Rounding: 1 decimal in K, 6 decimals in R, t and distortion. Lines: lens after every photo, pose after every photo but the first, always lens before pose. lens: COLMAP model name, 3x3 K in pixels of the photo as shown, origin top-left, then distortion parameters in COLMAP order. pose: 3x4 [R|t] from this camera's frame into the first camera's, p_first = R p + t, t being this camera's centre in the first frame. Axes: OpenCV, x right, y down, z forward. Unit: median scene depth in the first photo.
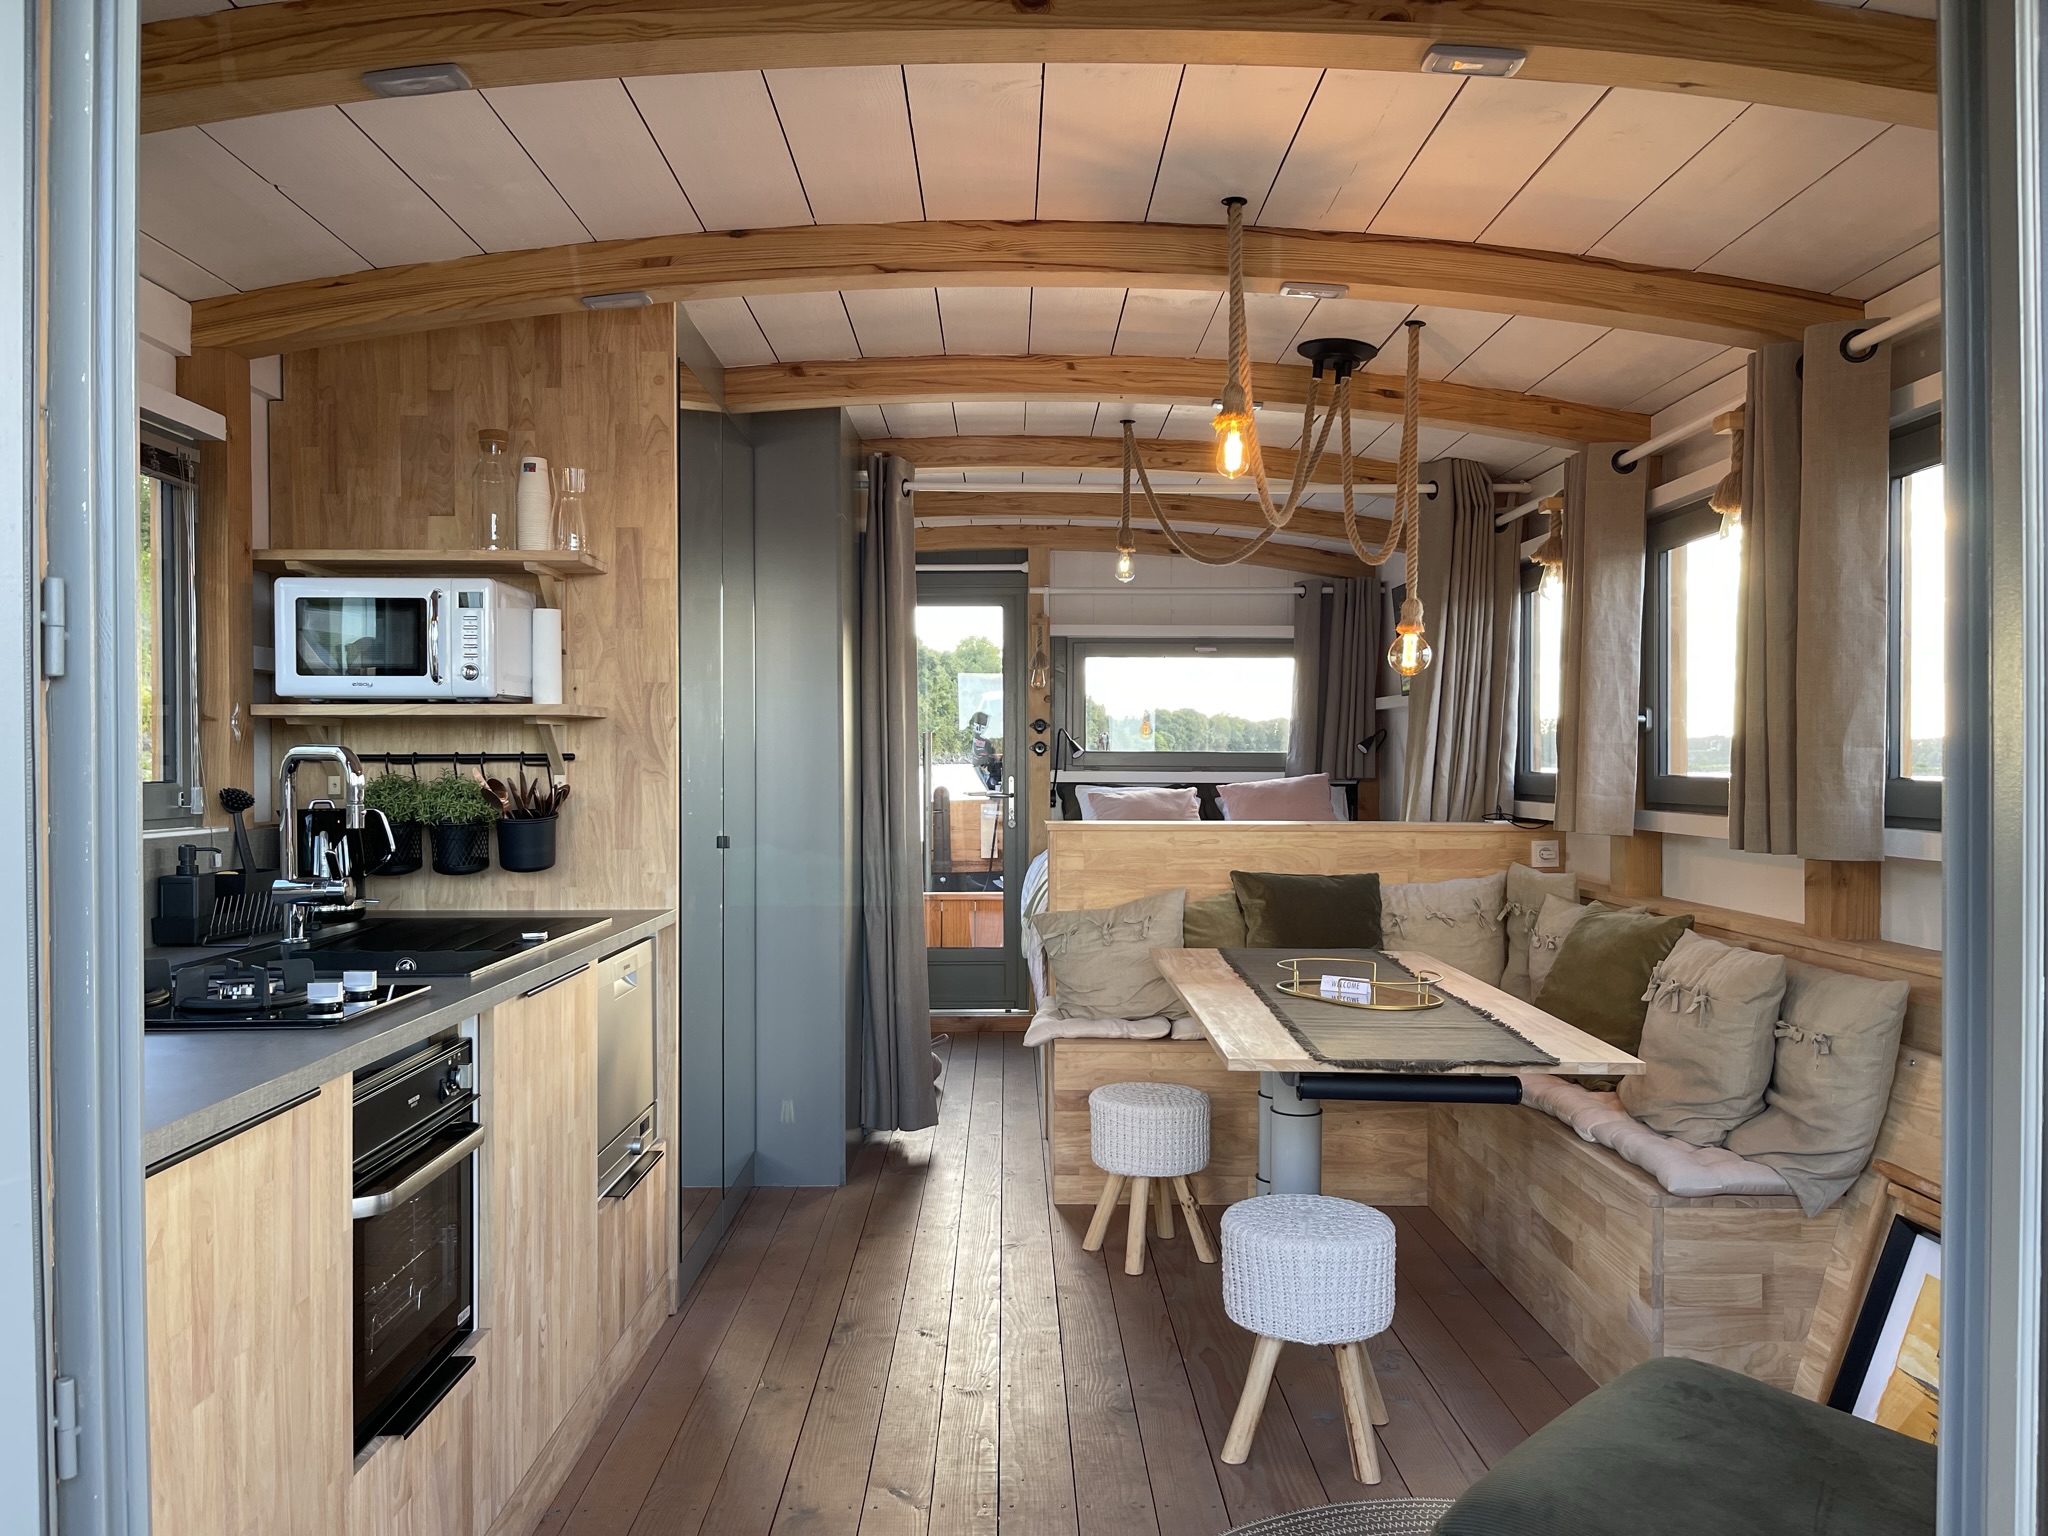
lens RADIAL K [[1522.1, 0, 1018.9], [0, 1522.1, 770.4], [0, 0, 1]] dist [0.026945, -0.009498]
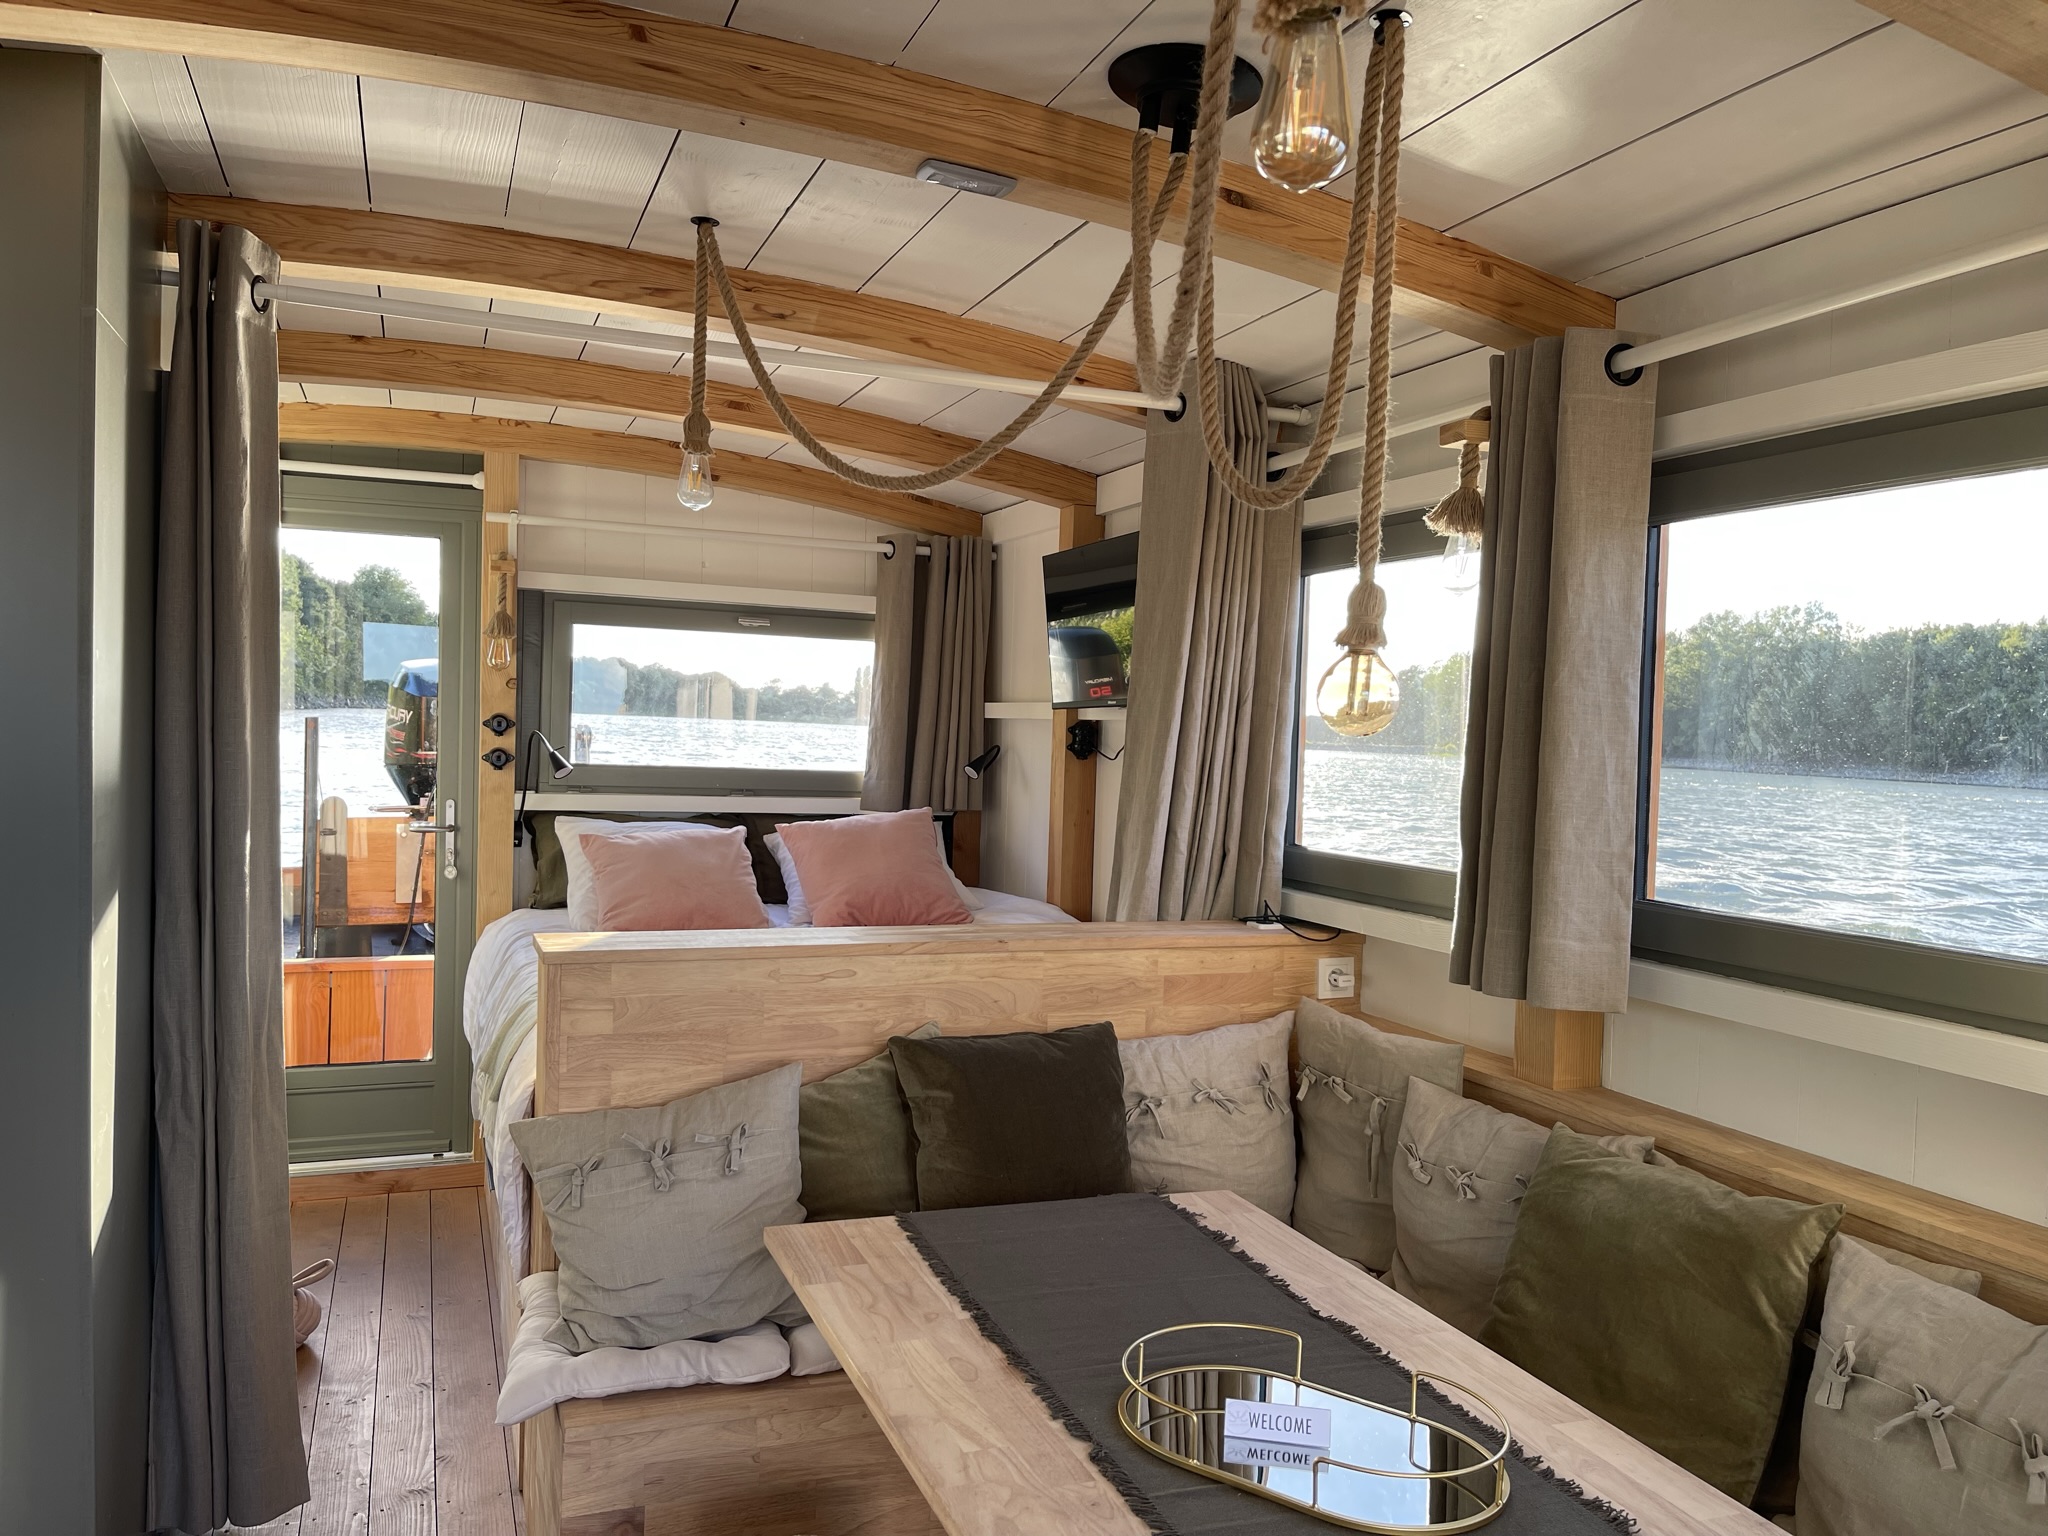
lens RADIAL K [[1522.1, 0, 1026.7], [0, 1522.1, 781.6], [0, 0, 1]] dist [0.026945, -0.009498]
pose [[0.931709, 0.018038, 0.362758, -0.018287], [-0.030332, 0.999141, 0.028222, -0.042907], [-0.361937, -0.037298, 0.931456, 0.427589]]
